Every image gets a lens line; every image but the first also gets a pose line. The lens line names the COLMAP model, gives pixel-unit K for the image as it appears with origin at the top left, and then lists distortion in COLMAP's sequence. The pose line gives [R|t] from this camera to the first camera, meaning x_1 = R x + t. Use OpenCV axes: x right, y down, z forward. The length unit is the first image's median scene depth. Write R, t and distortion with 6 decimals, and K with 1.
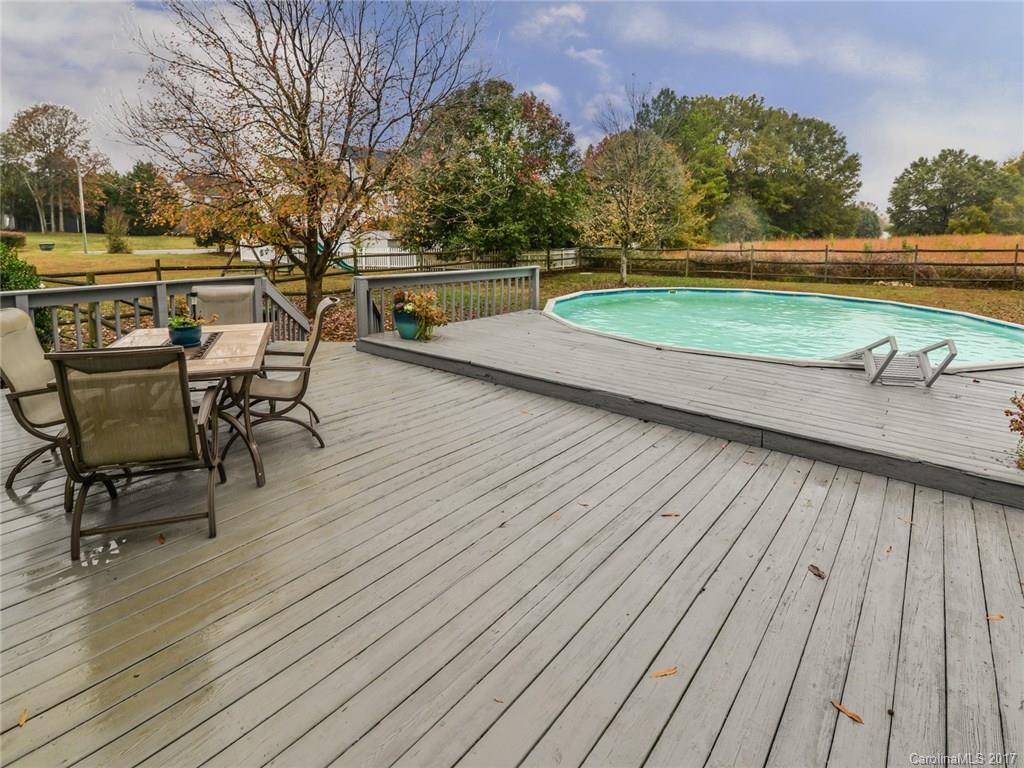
lens RADIAL K [[545.6, 0, 498.2], [0, 545.6, 381.3], [0, 0, 1]] dist [-0.020725, 0.001411]
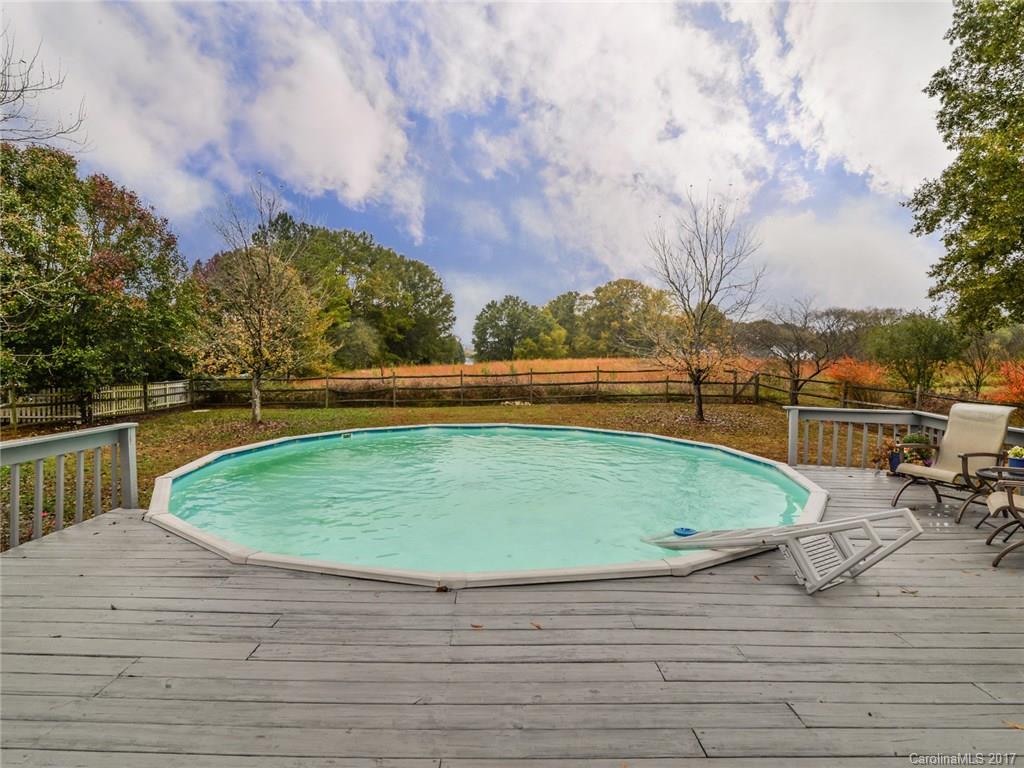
lens RADIAL K [[545.6, 0, 498.2], [0, 545.6, 381.3], [0, 0, 1]] dist [-0.020725, 0.001411]
pose [[0.782032, -0.027822, 0.622617, 0.009509], [0.168905, 0.971078, -0.168759, -0.035692], [-0.599914, 0.237138, 0.764113, 0.135210]]
